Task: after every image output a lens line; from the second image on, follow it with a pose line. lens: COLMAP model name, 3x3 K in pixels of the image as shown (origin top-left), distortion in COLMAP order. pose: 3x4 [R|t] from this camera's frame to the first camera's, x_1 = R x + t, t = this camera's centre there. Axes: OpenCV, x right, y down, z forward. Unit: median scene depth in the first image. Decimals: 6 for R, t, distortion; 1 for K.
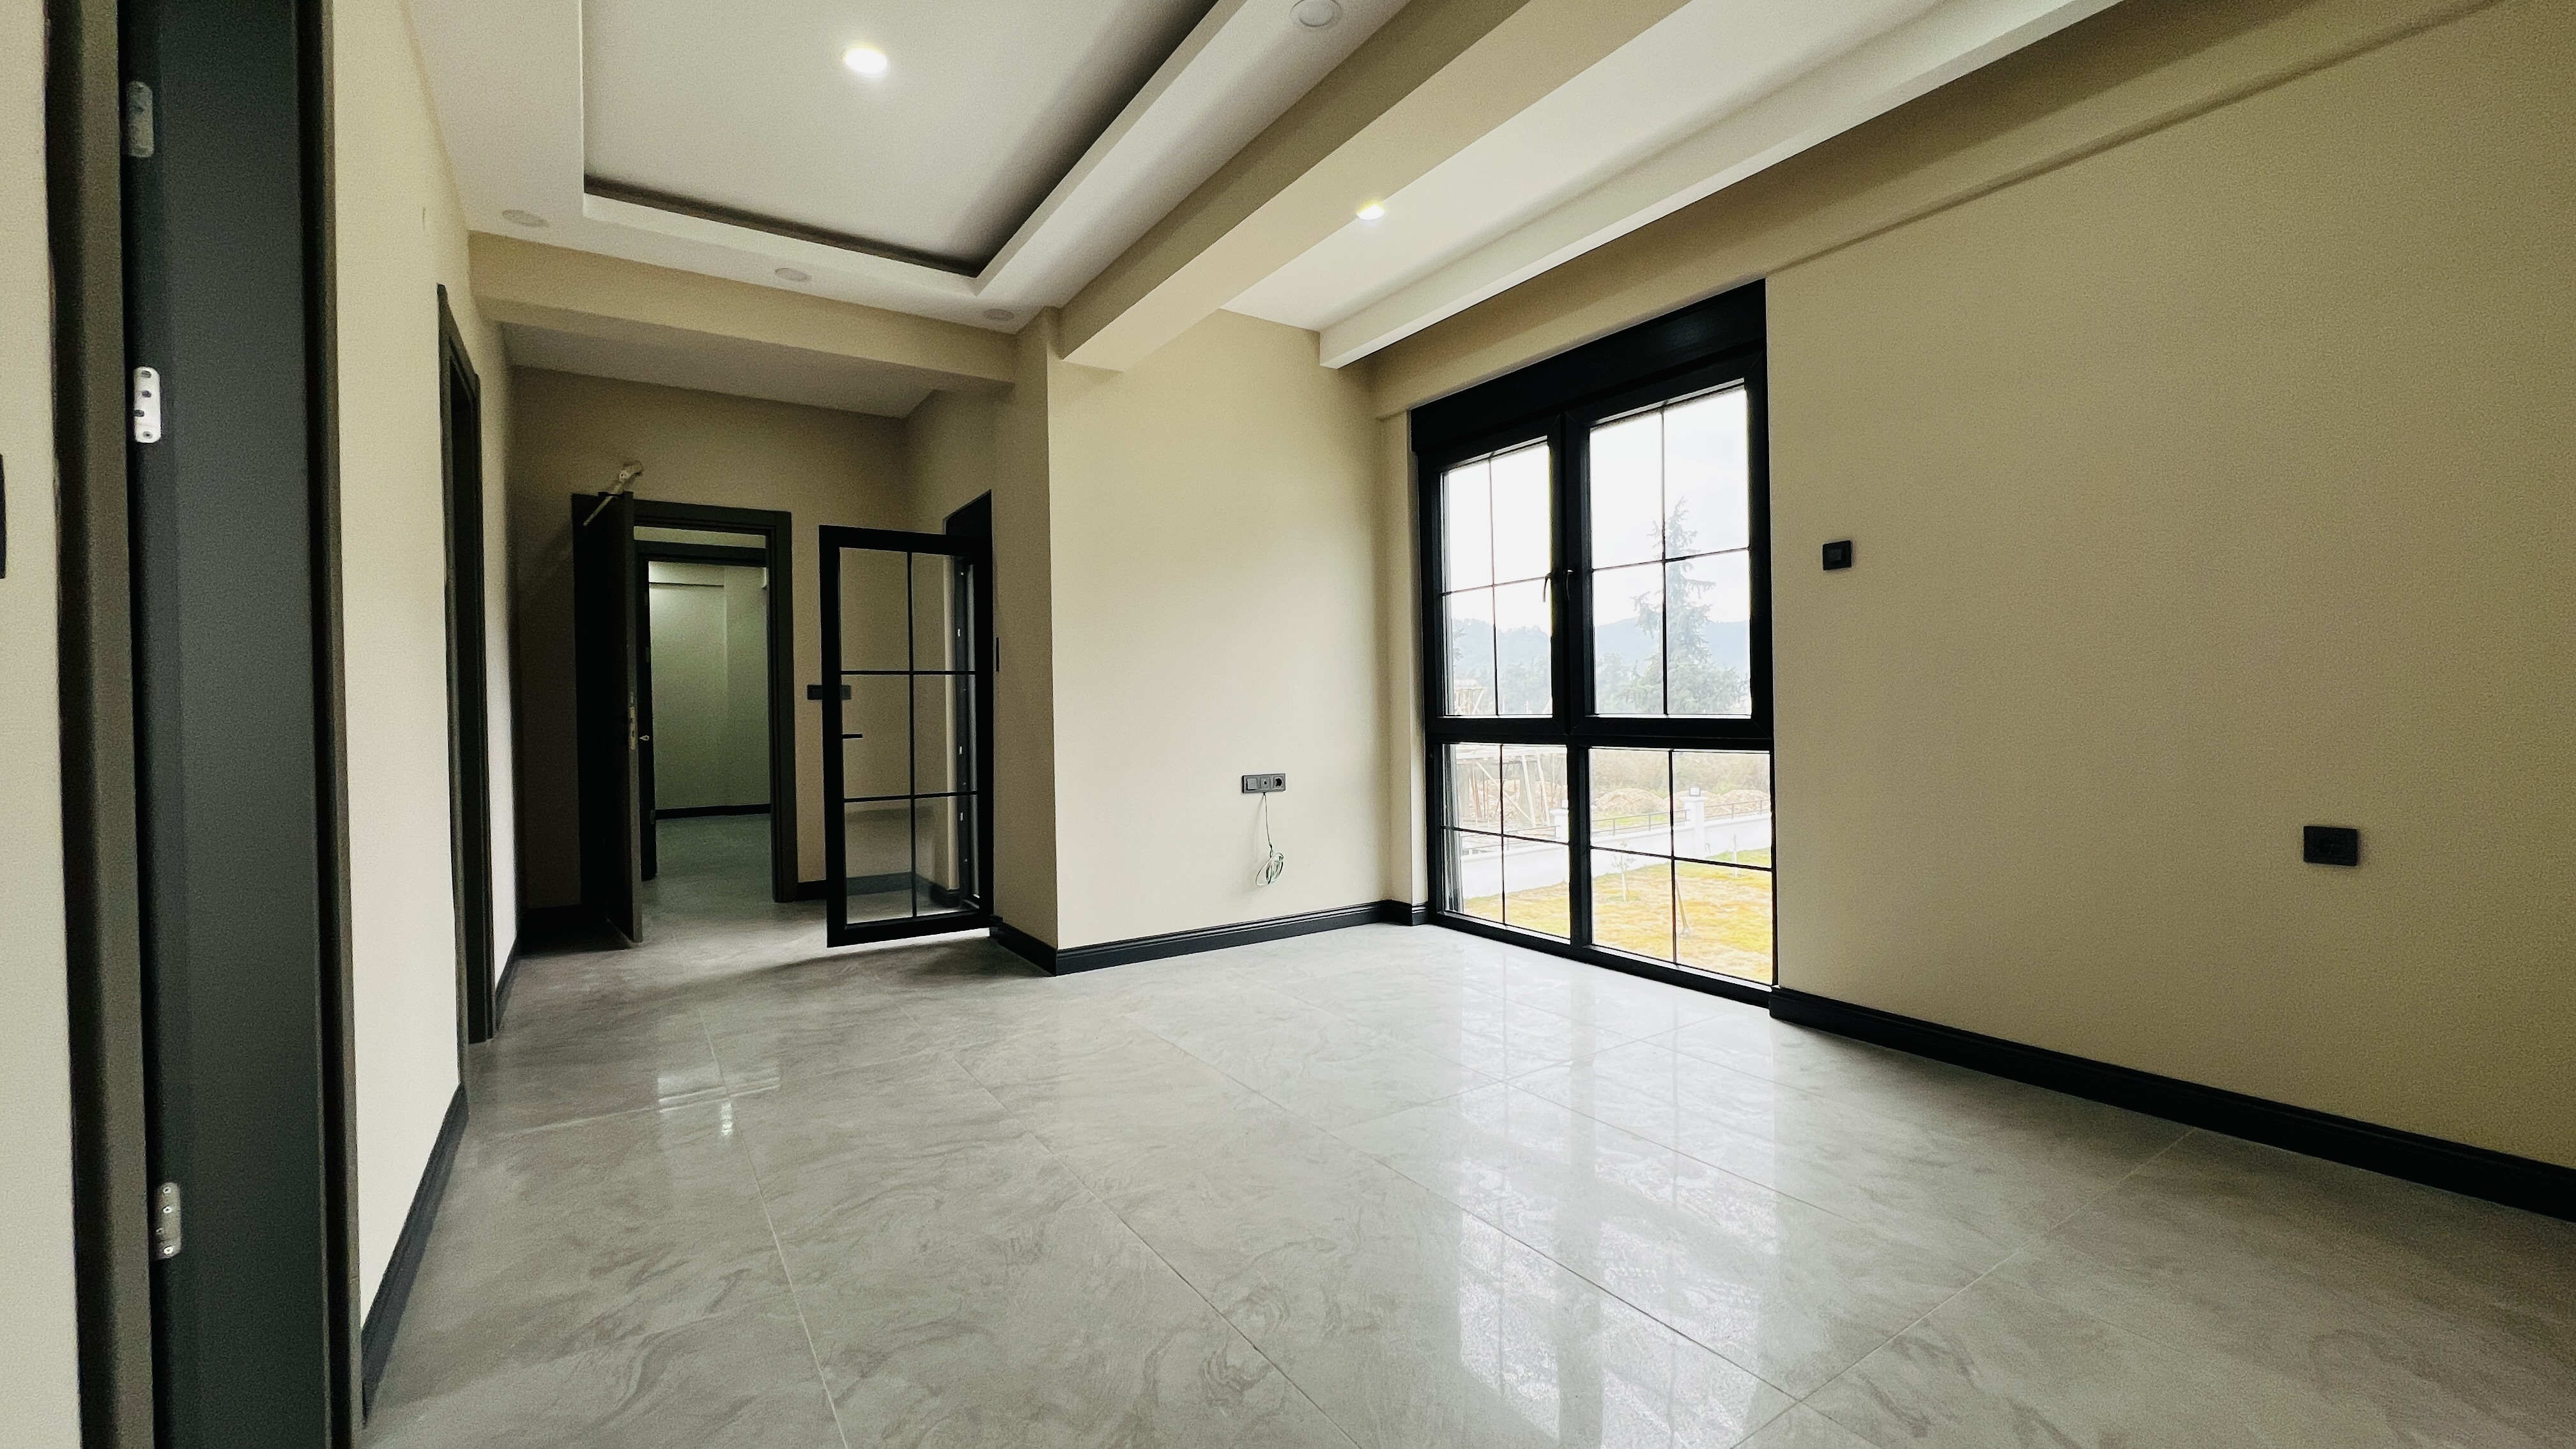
lens RADIAL K [[1031.0, 0, 1280.3], [0, 1031.0, 717.8], [0, 0, 1]] dist [0.001089, 0.000062]
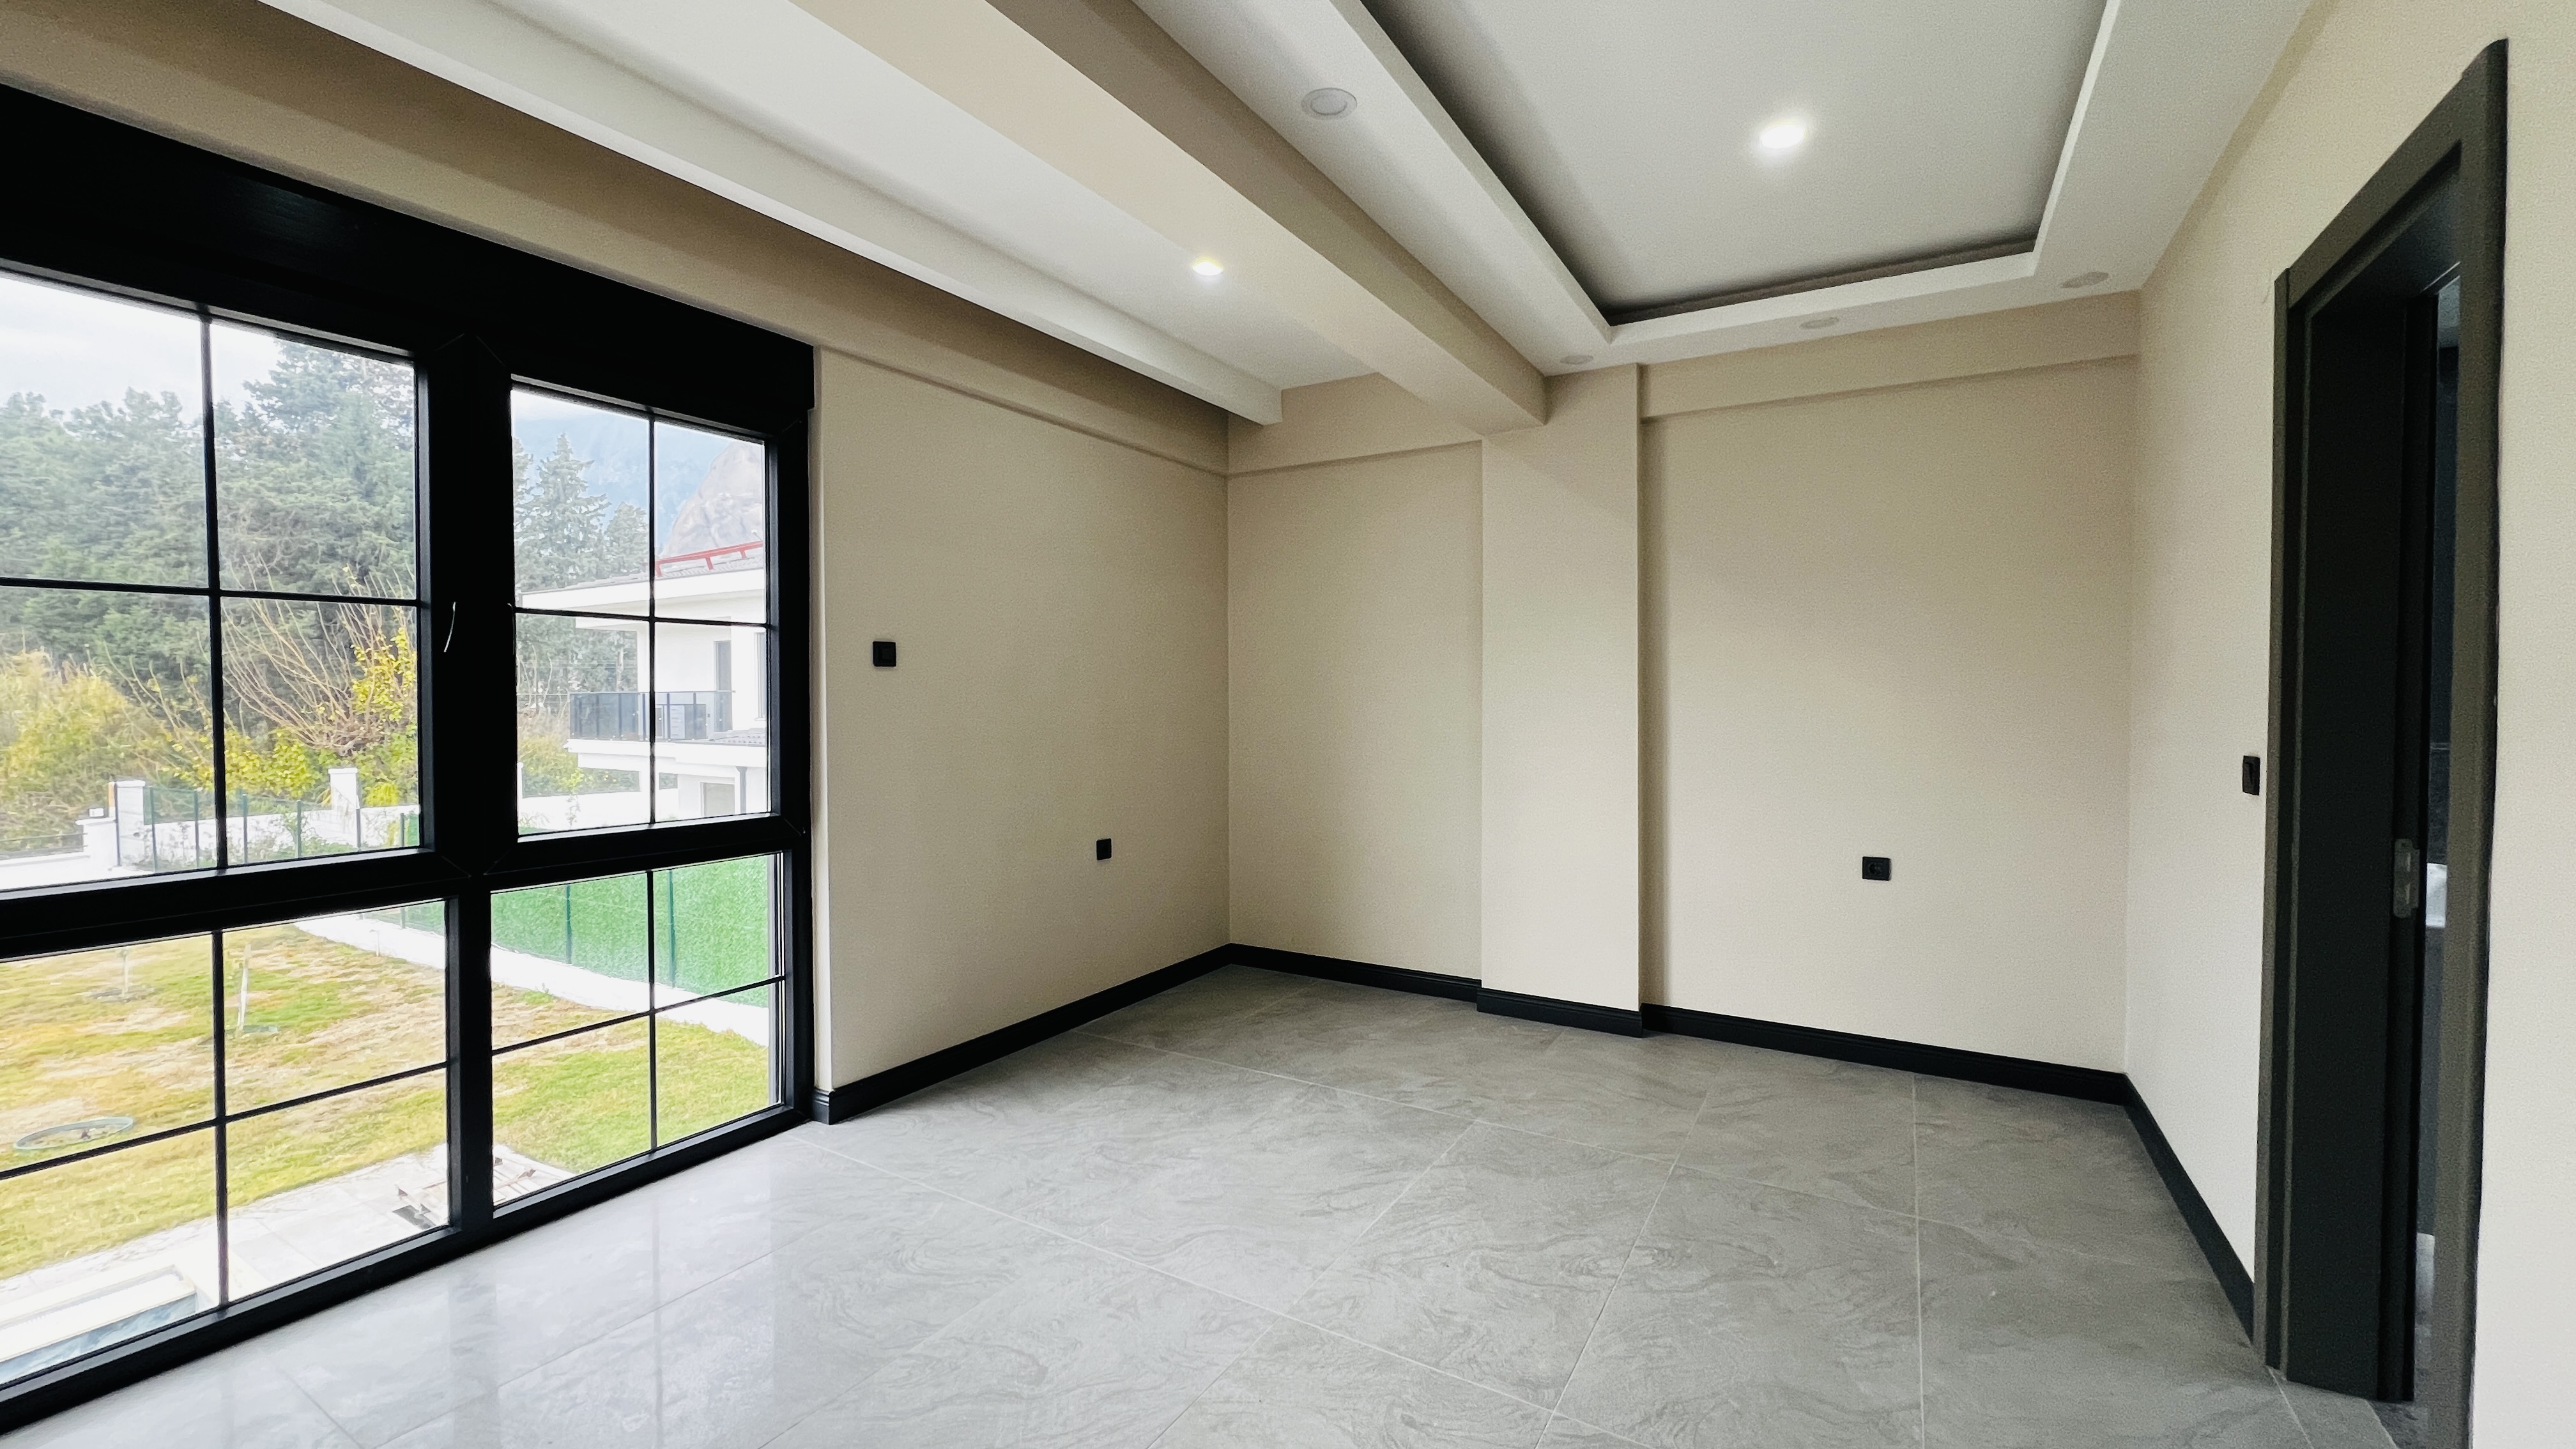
lens RADIAL K [[1040.8, 0, 1277.9], [0, 1040.8, 716.8], [0, 0, 1]] dist [-0.000281, -0.000205]
pose [[-0.431056, -0.006193, 0.902304, -0.652097], [0.014969, 0.999790, 0.014013, -0.108928], [-0.902201, 0.019547, -0.430873, 1.180964]]
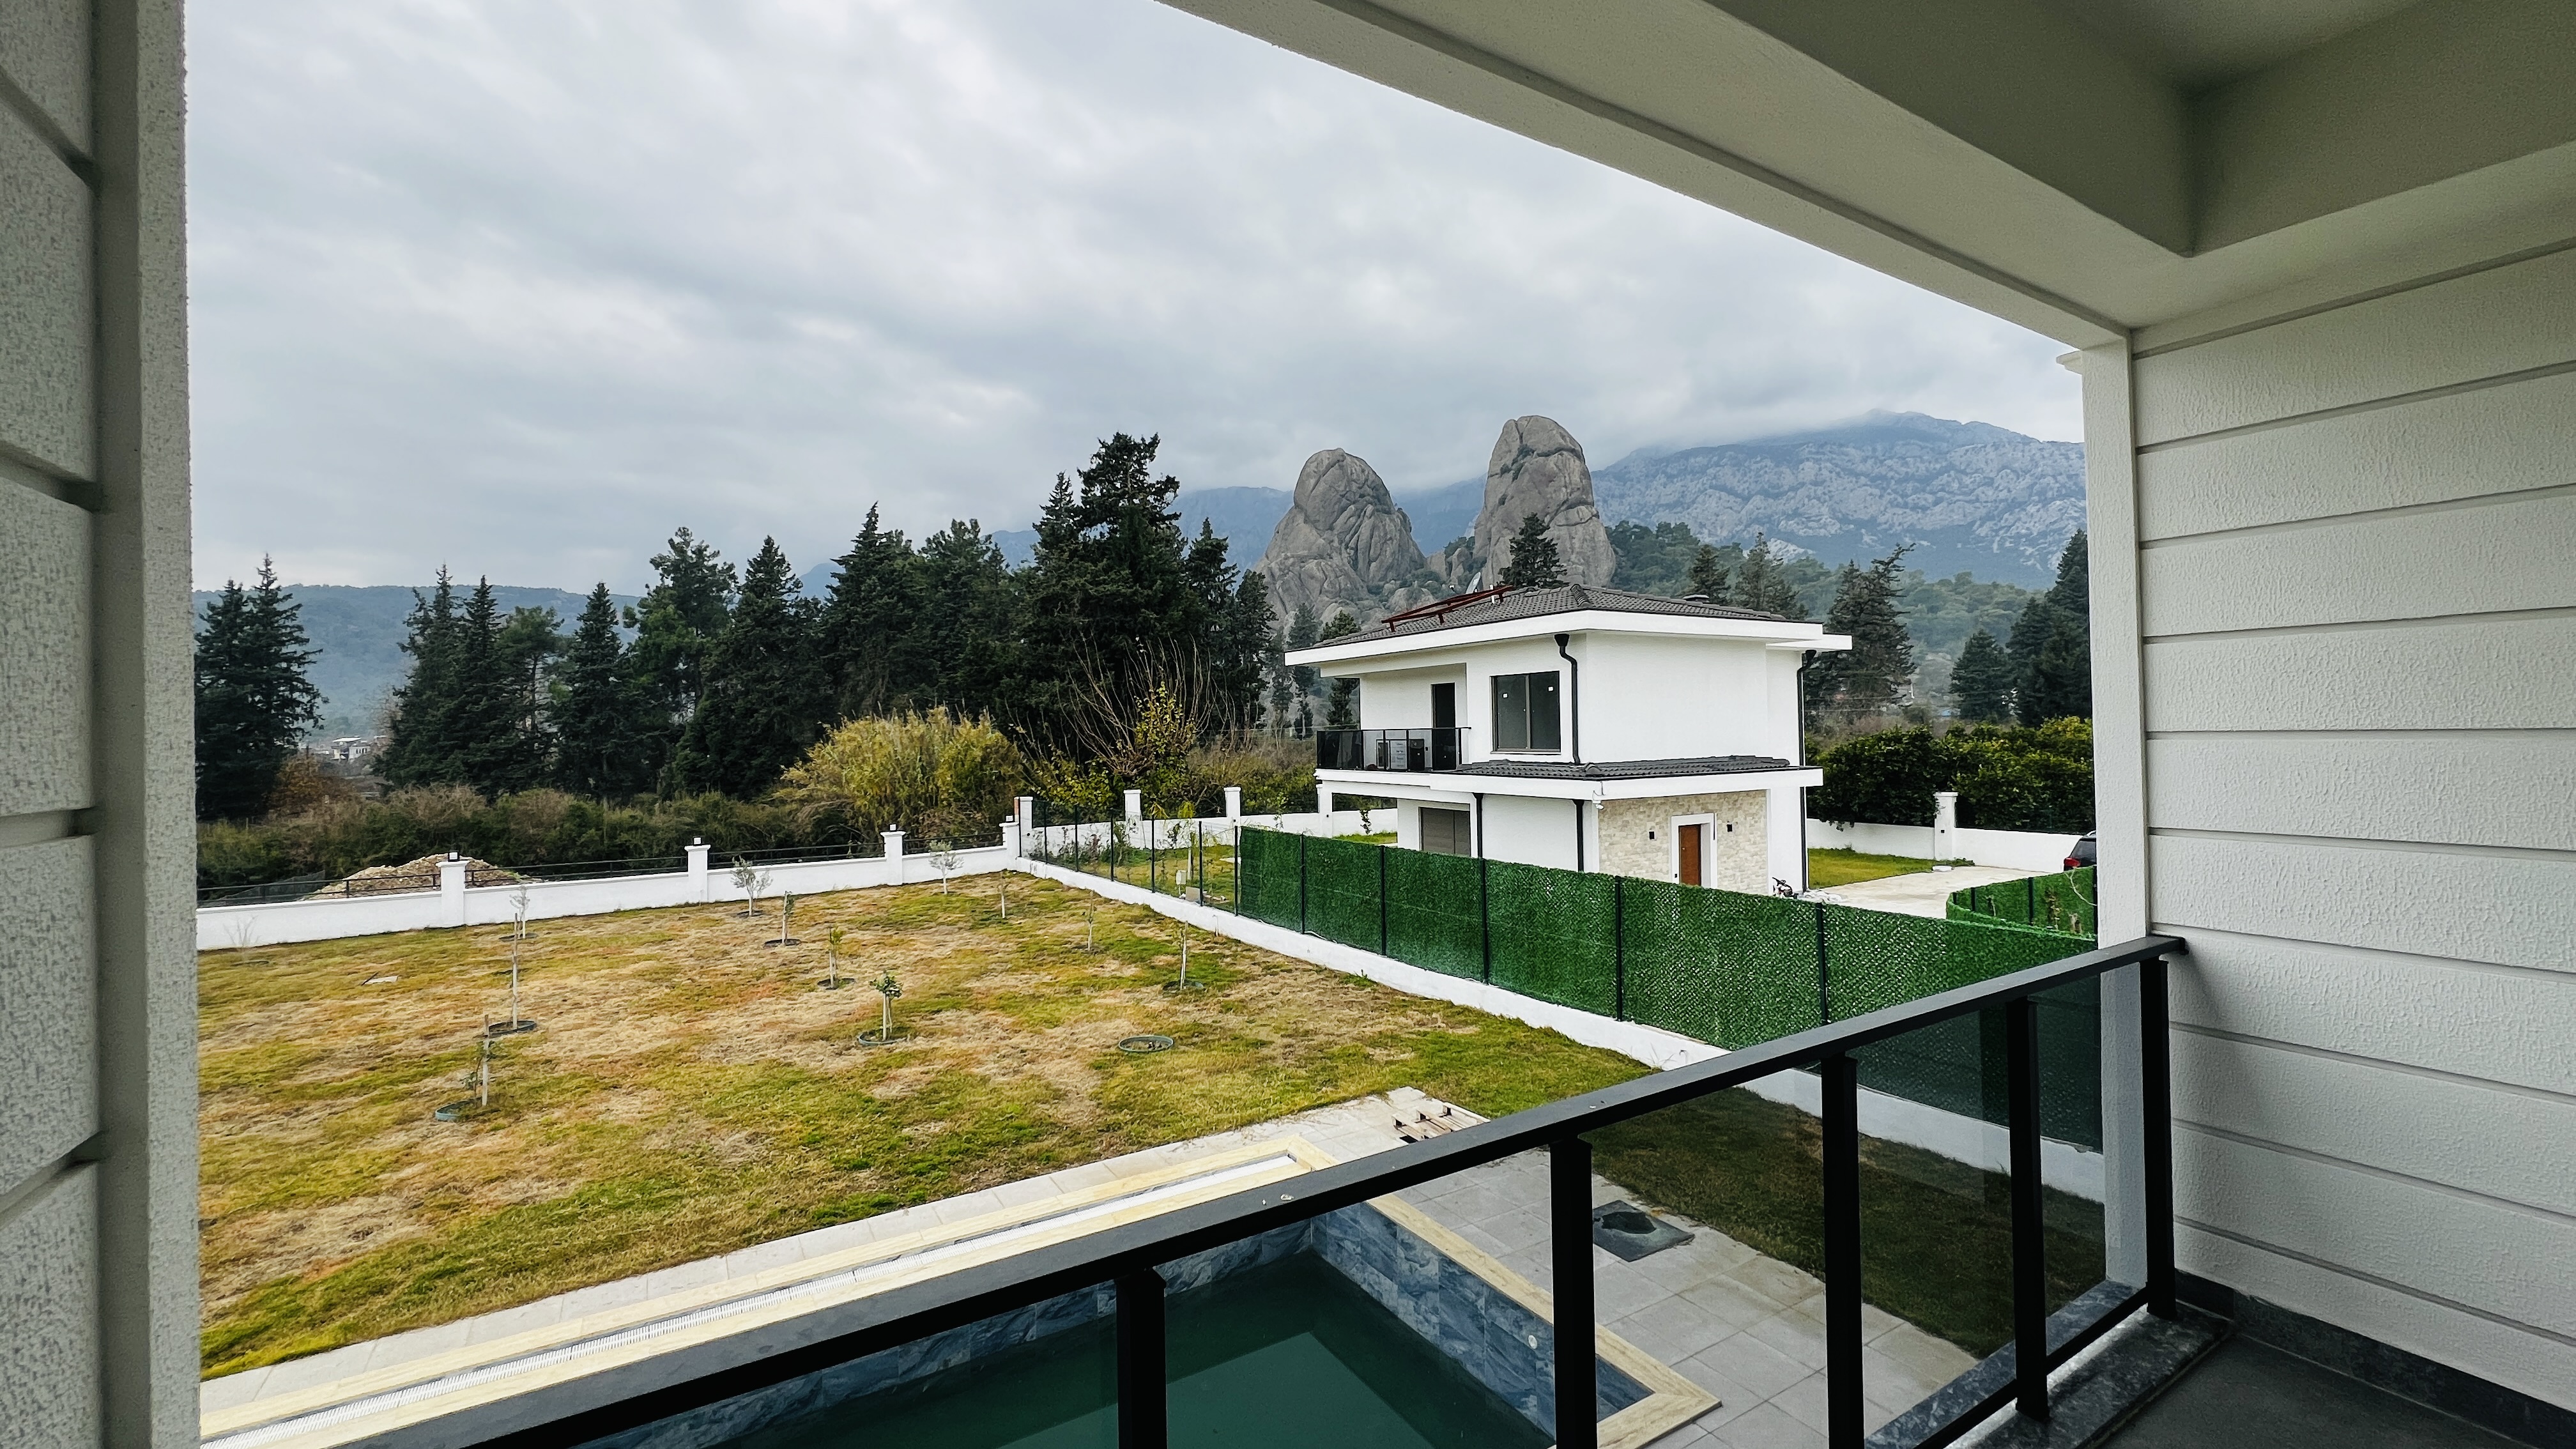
lens RADIAL K [[1031.0, 0, 1280.3], [0, 1031.0, 717.8], [0, 0, 1]] dist [0.001089, 0.000062]
pose [[0.046563, 0.022750, 0.998656, -0.666305], [0.024537, 0.999413, -0.023911, -0.117916], [-0.998614, 0.025617, 0.045978, 1.424497]]
